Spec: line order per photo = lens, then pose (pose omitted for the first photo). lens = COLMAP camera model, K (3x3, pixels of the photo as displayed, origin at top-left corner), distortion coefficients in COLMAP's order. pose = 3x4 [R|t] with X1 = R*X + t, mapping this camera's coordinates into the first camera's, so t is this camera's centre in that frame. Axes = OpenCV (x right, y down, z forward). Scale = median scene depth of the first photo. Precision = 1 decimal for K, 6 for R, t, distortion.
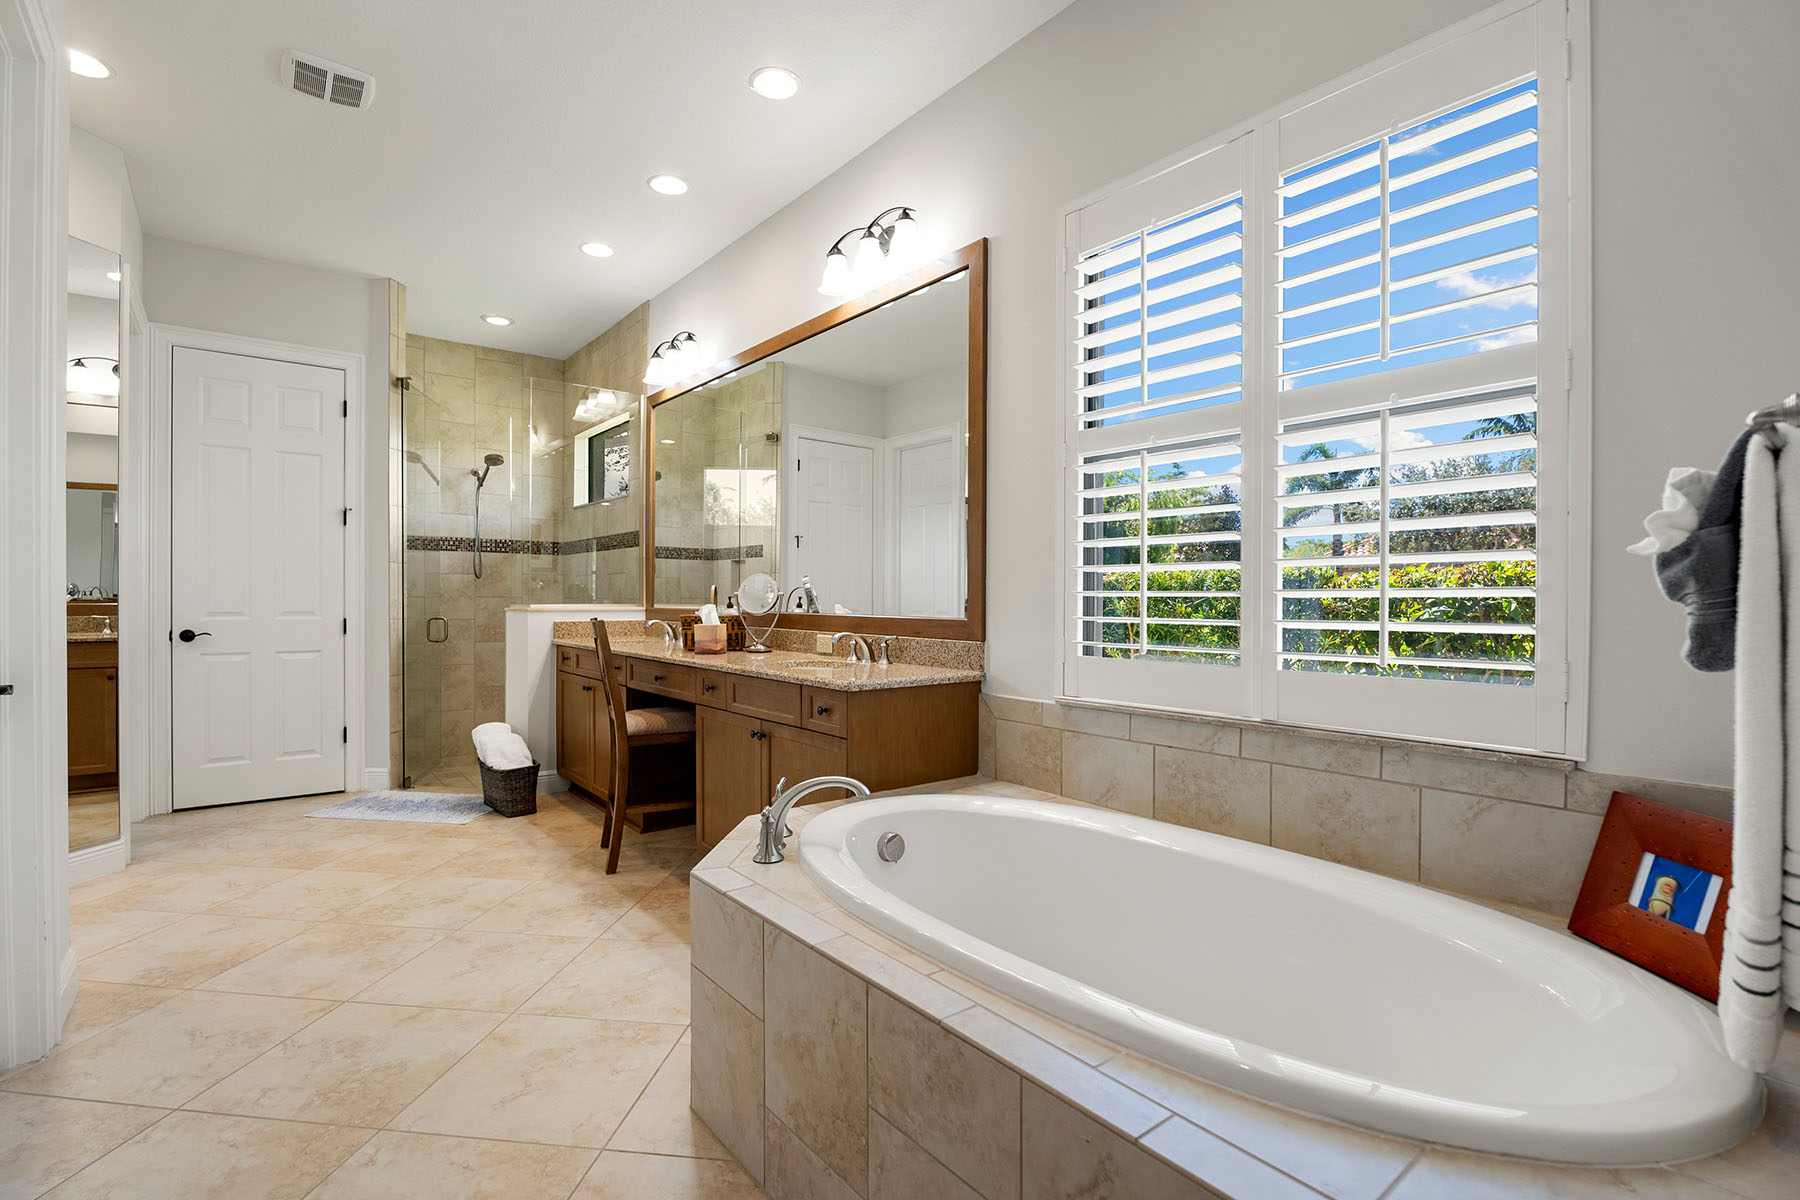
lens RADIAL K [[820.6, 0, 893.2], [0, 820.6, 594.4], [0, 0, 1]] dist [-0.021639, 0.000336]
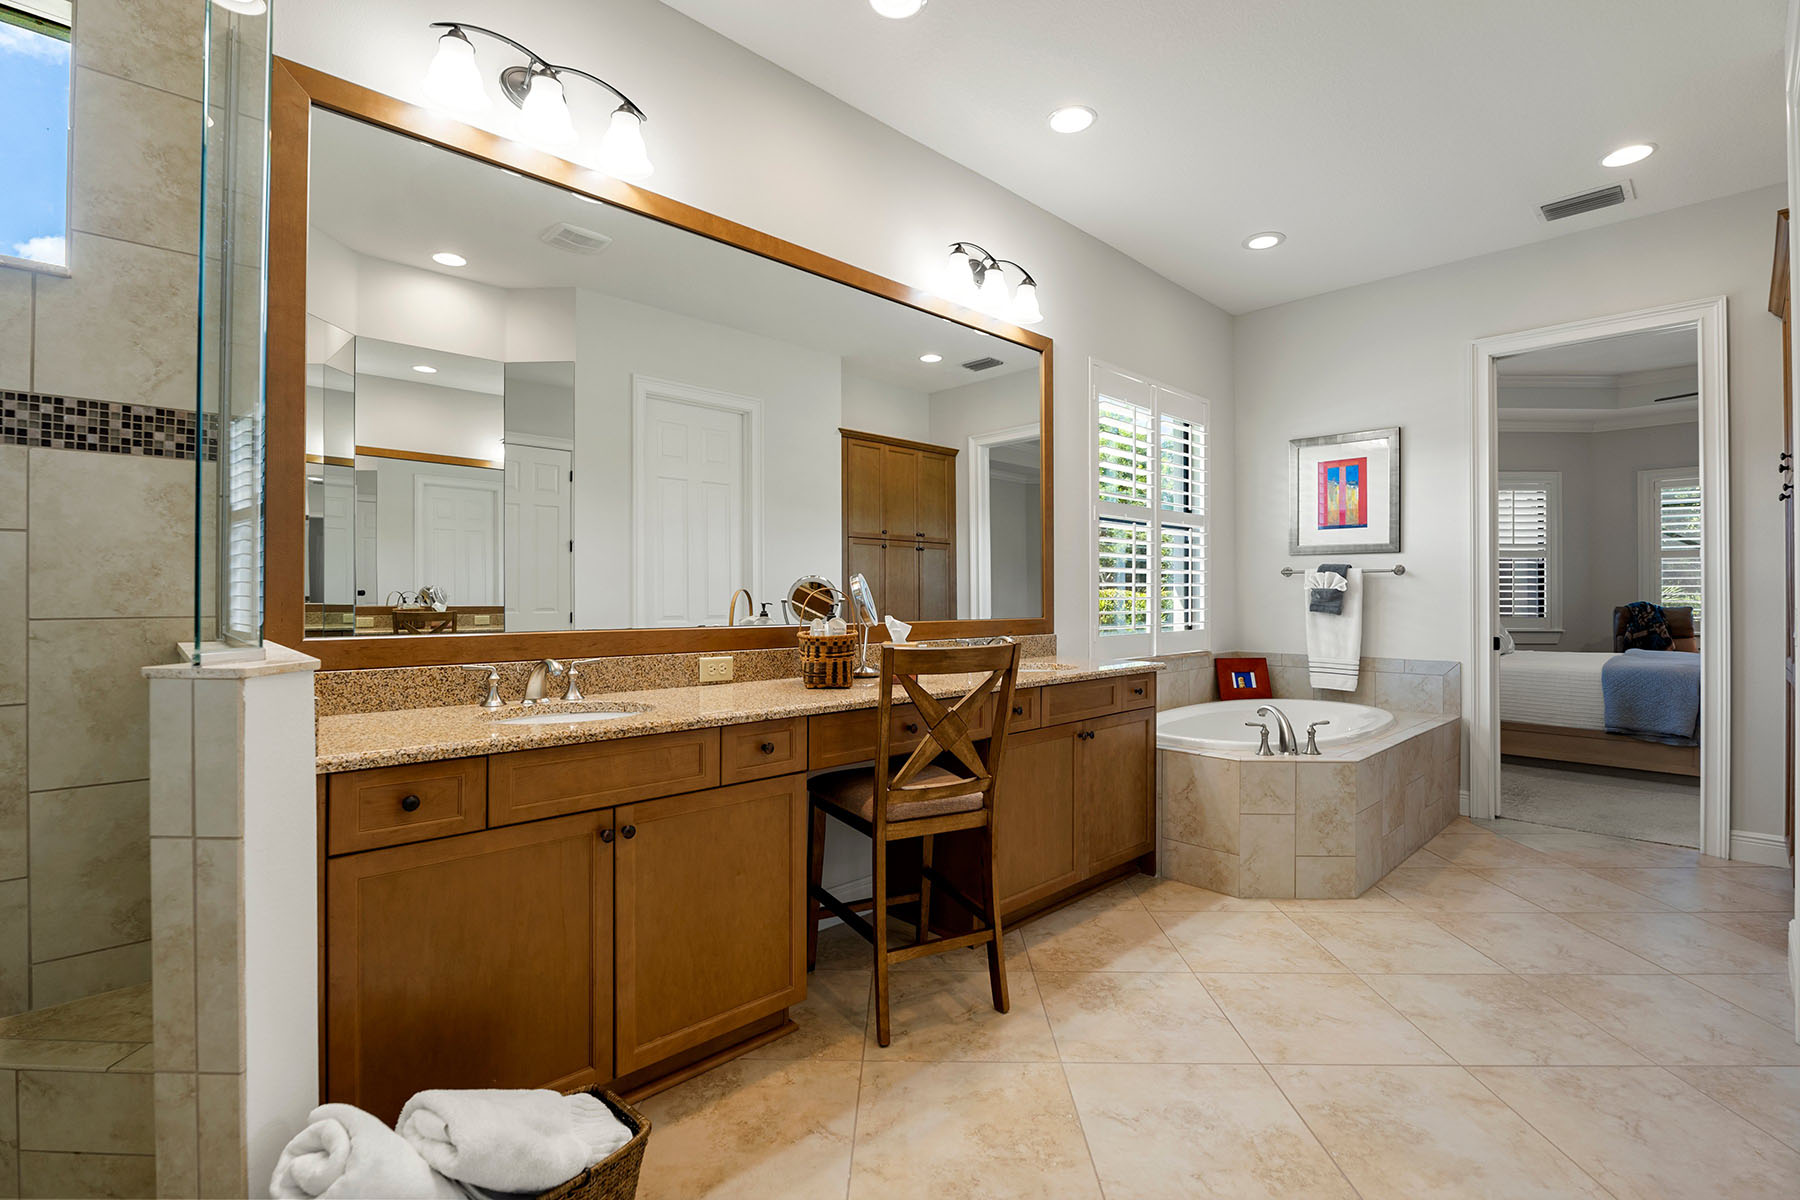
lens RADIAL K [[796.3, 0, 898.1], [0, 796.3, 591.8], [0, 0, 1]] dist [-0.028429, -0.000408]
pose [[-0.067126, 0.000206, 0.997744, -1.194370], [0.002050, 0.999998, -0.000069, -0.013577], [-0.997742, 0.002041, -0.067127, 1.345559]]
